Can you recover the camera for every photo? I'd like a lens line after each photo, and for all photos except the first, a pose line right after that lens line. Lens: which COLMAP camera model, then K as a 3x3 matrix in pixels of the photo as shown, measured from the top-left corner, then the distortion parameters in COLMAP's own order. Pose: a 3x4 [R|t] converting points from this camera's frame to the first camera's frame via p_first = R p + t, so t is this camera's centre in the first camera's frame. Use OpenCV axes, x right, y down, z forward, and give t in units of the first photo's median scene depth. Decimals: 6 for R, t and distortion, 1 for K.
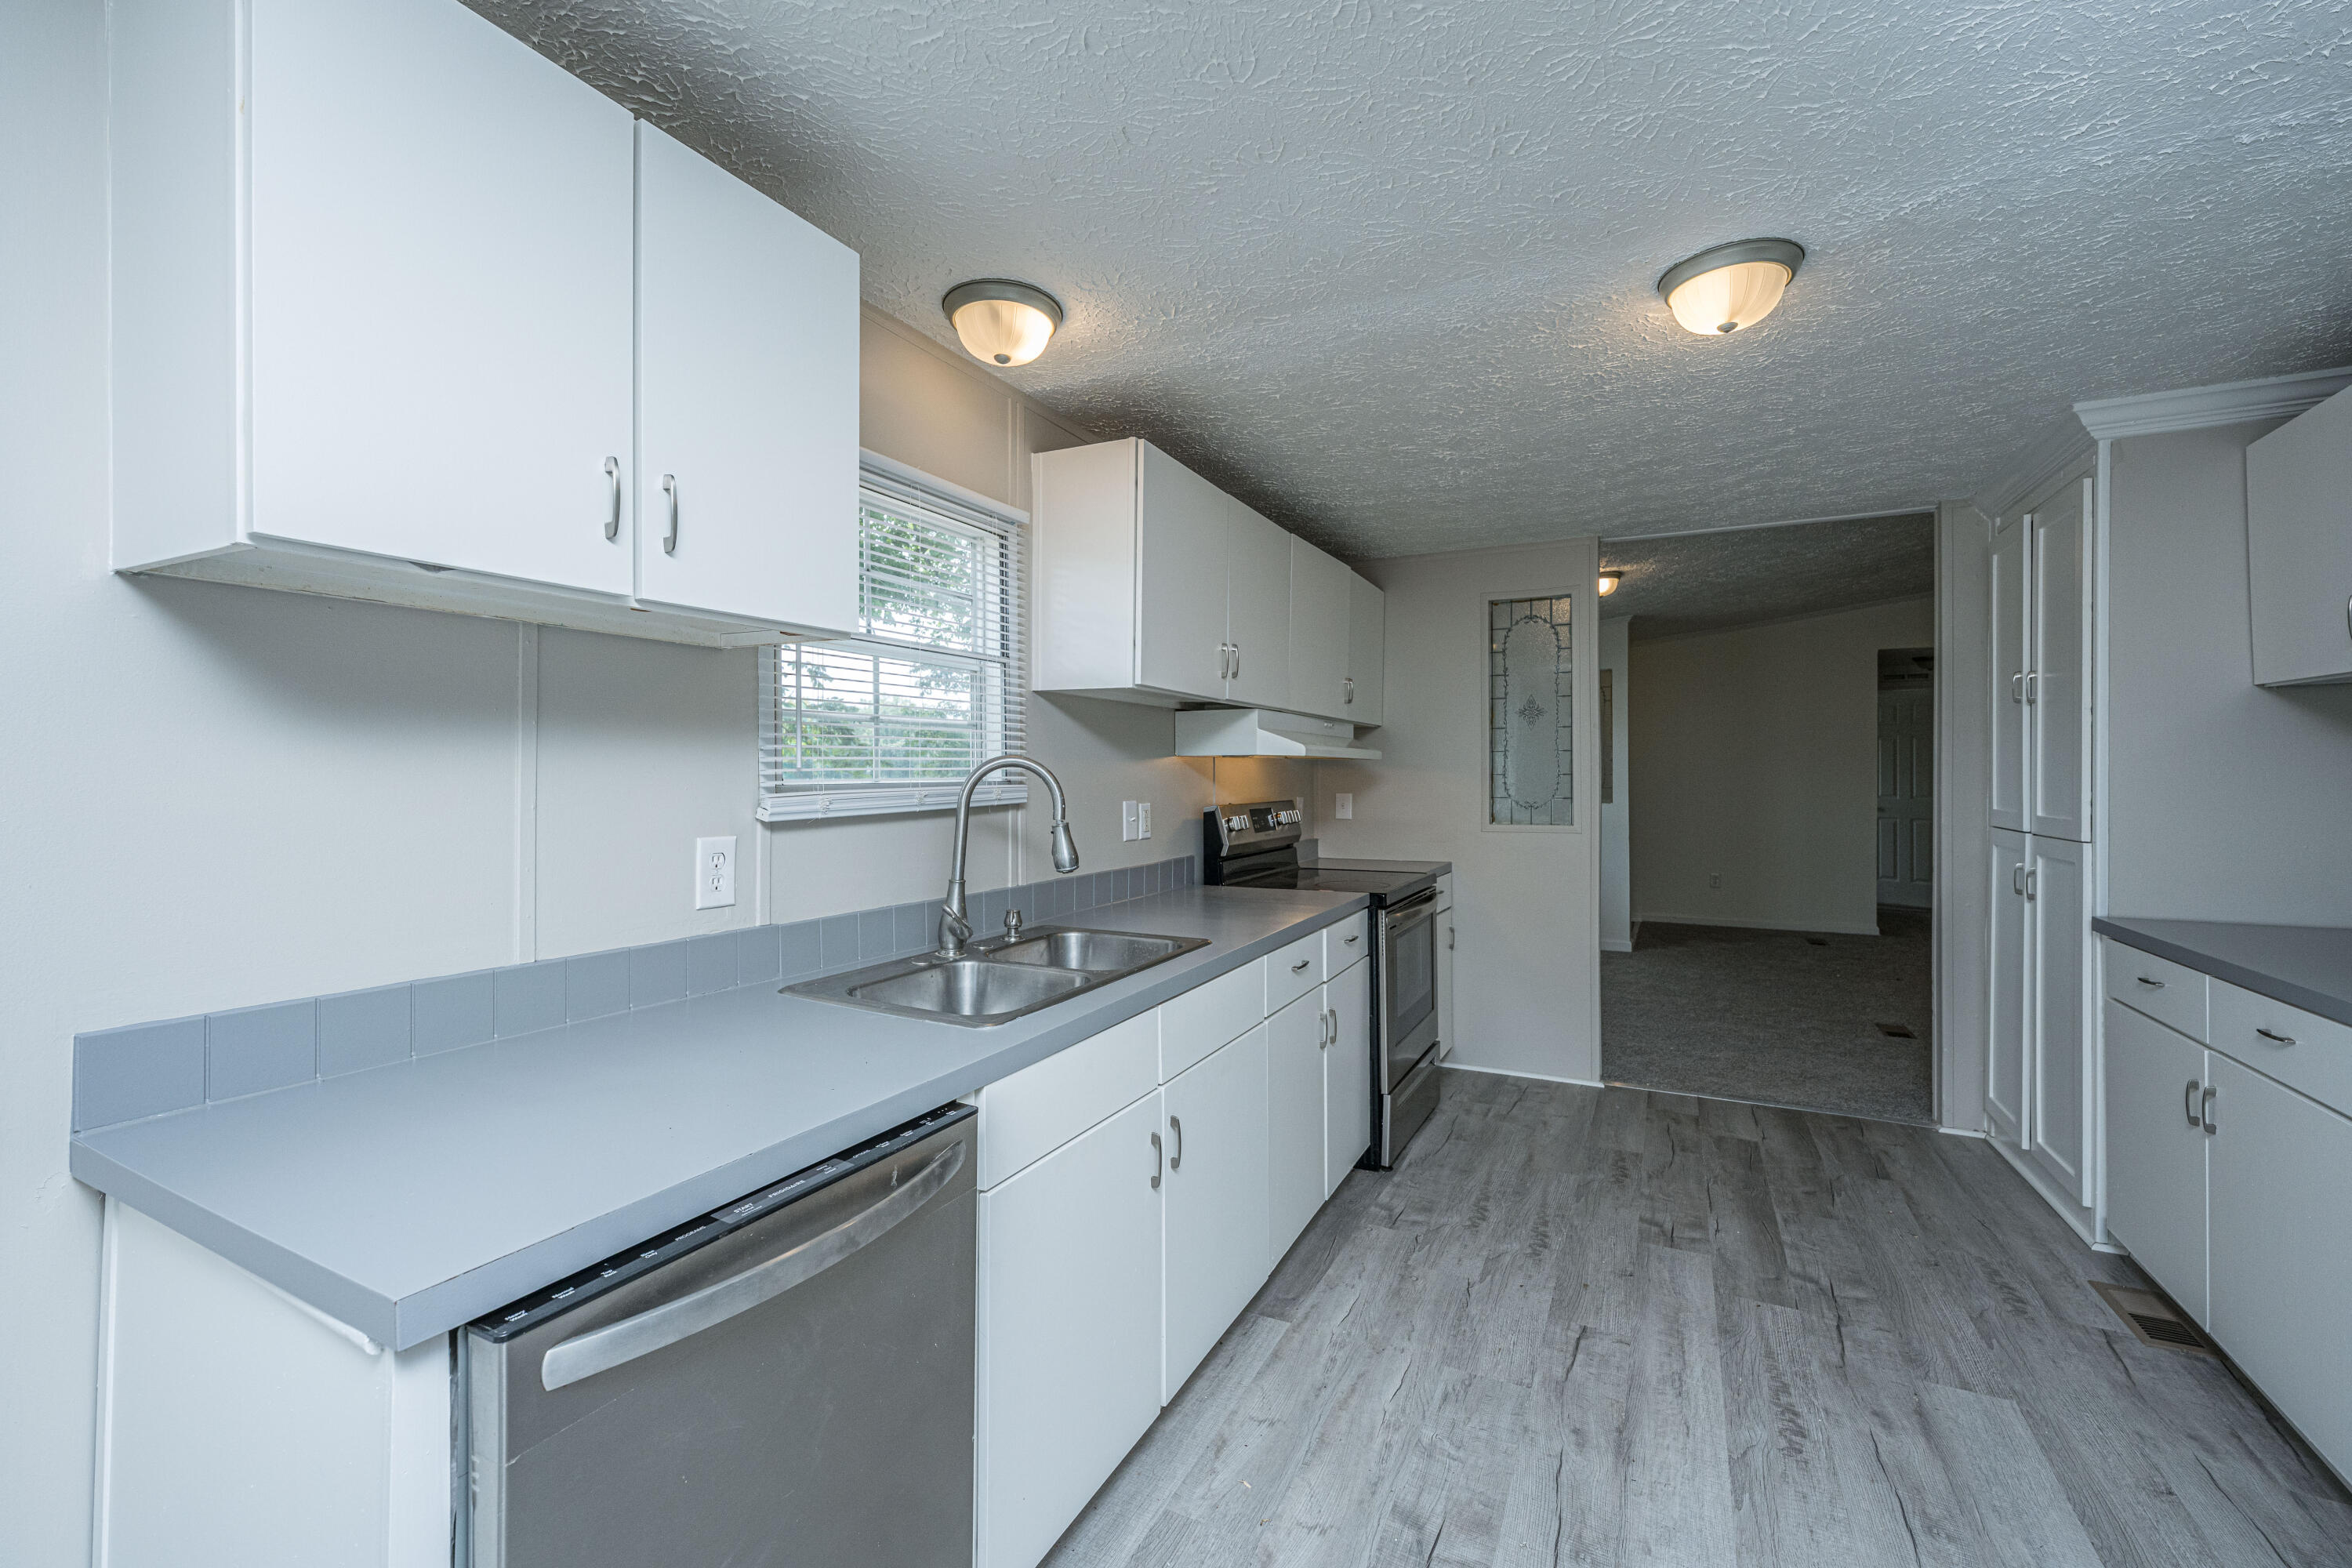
lens RADIAL K [[960.4, 0, 1186.4], [0, 960.4, 778.7], [0, 0, 1]] dist [0.000120, -0.000137]
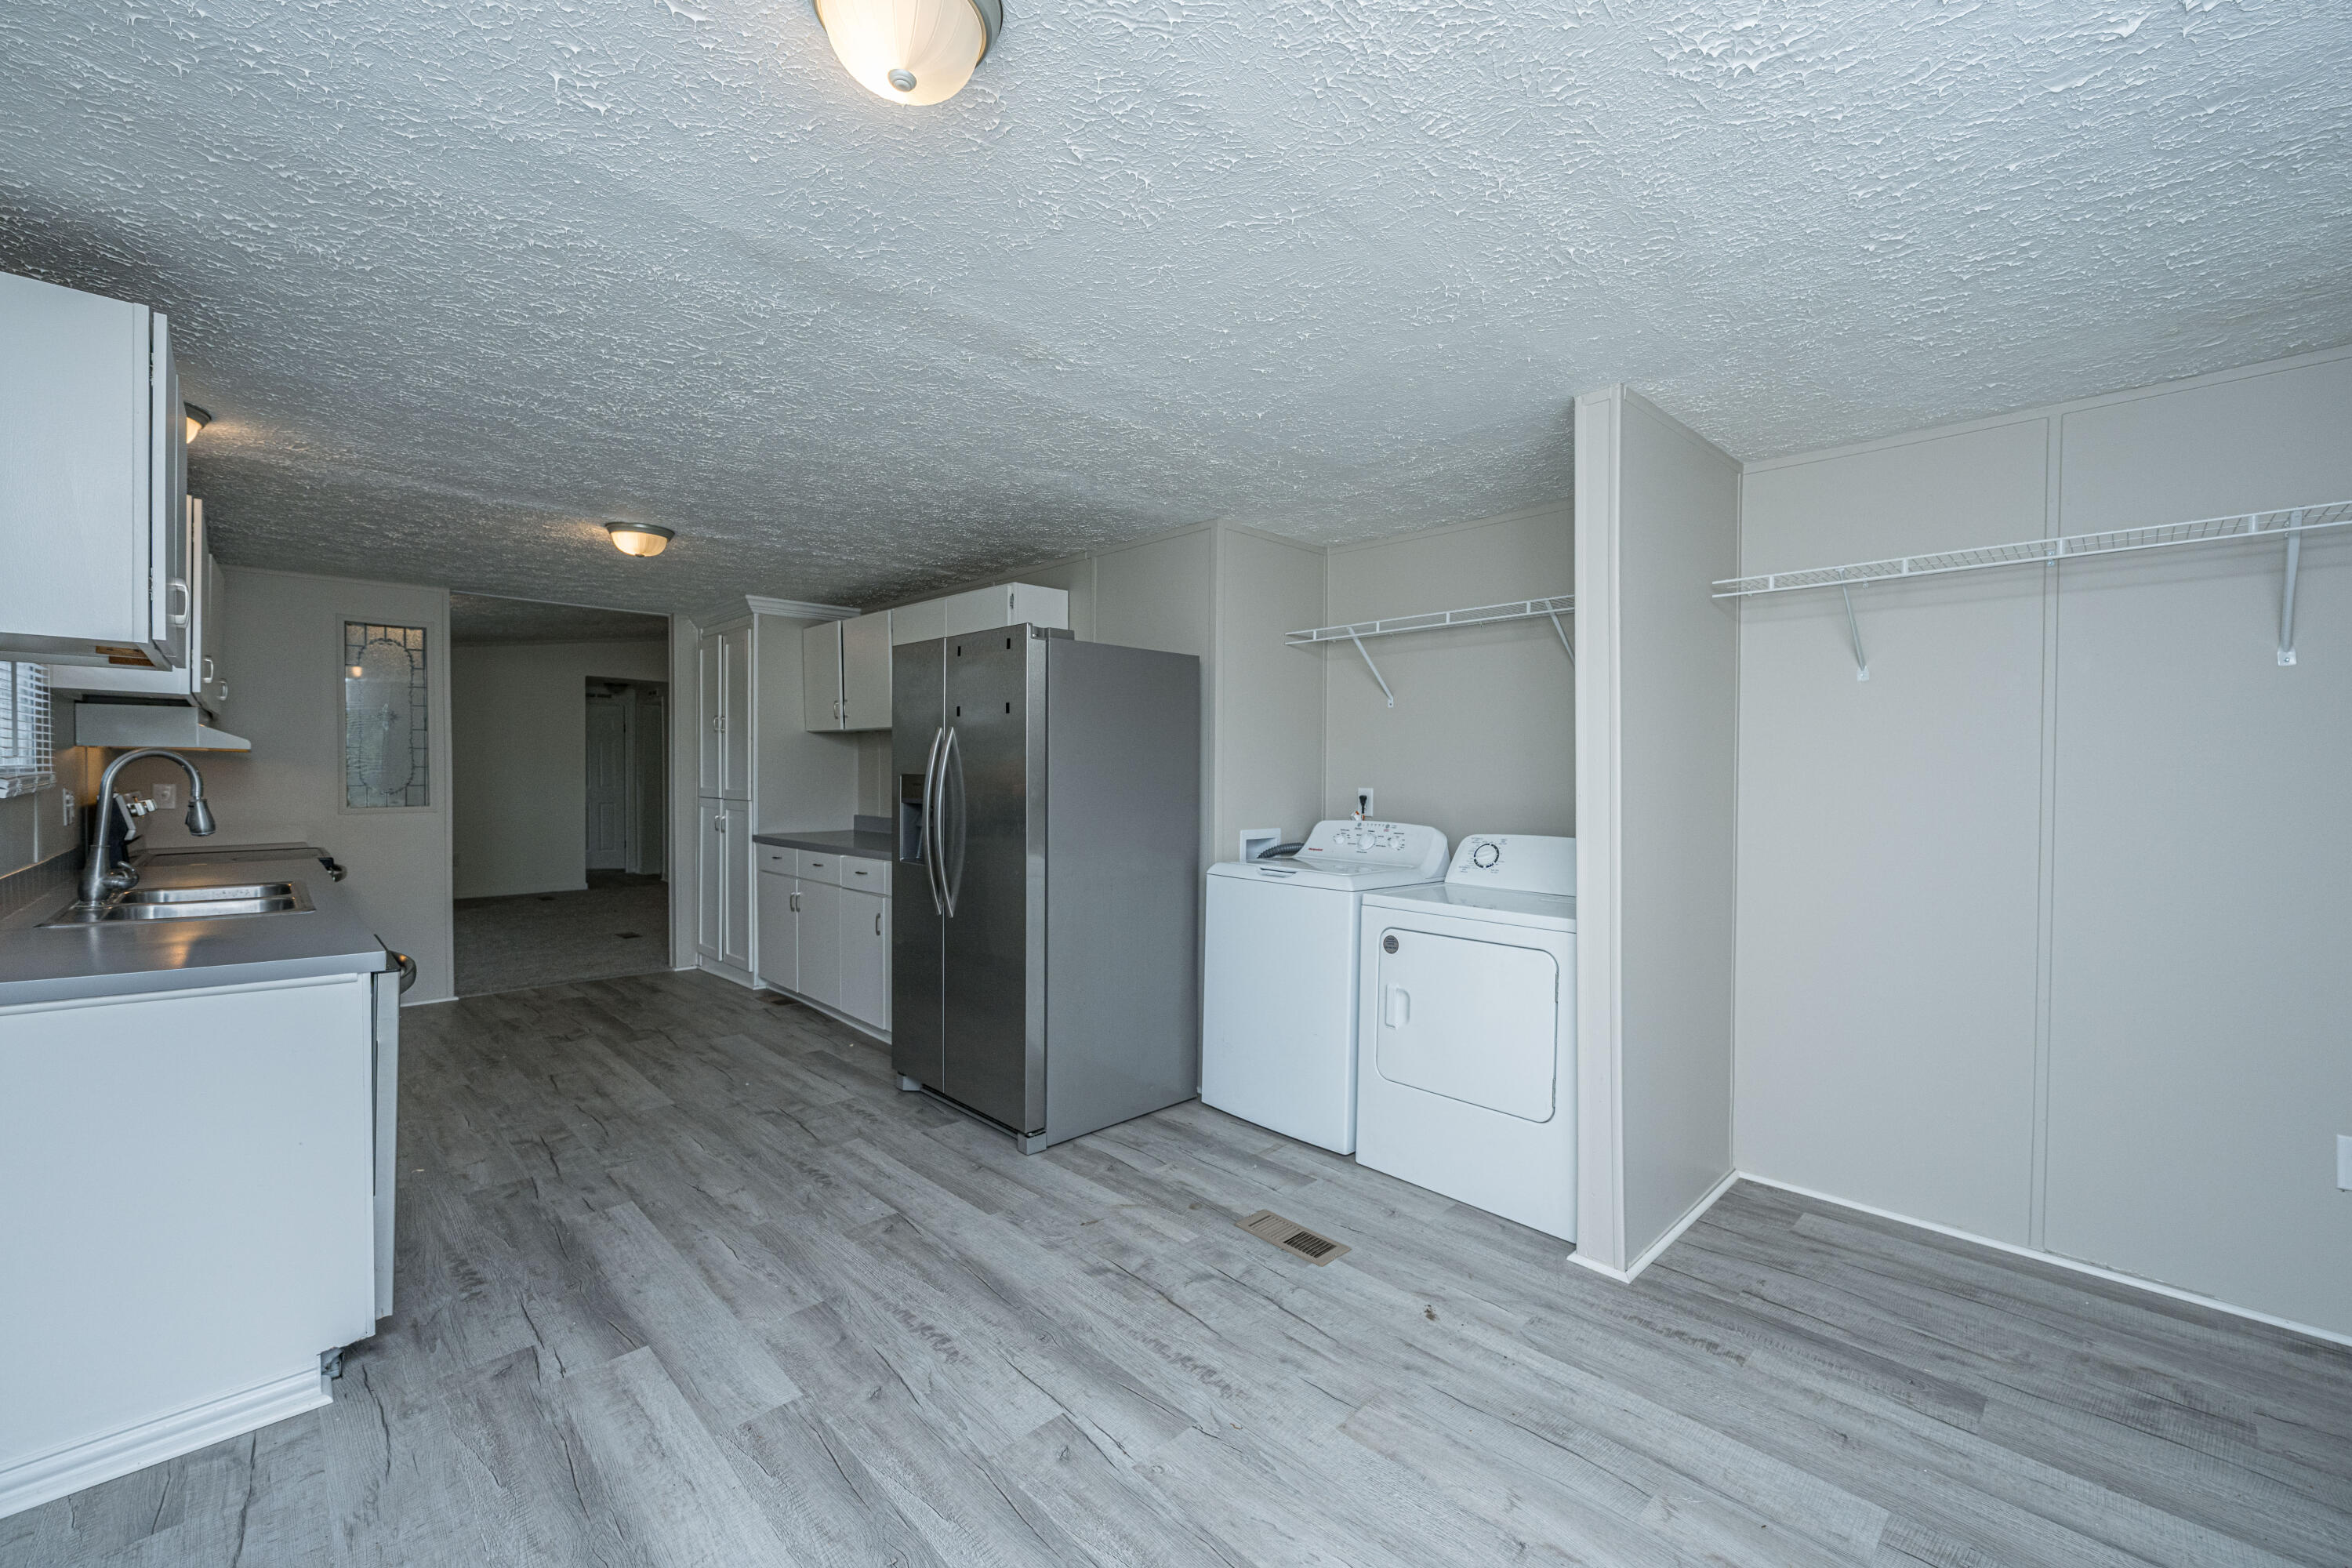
lens RADIAL K [[960.4, 0, 1186.4], [0, 960.4, 778.7], [0, 0, 1]] dist [0.000120, -0.000137]
pose [[0.316884, -0.003306, 0.948459, -0.967034], [0.000914, 0.999995, 0.003180, 0.016195], [-0.948464, -0.000141, 0.316885, -0.736805]]
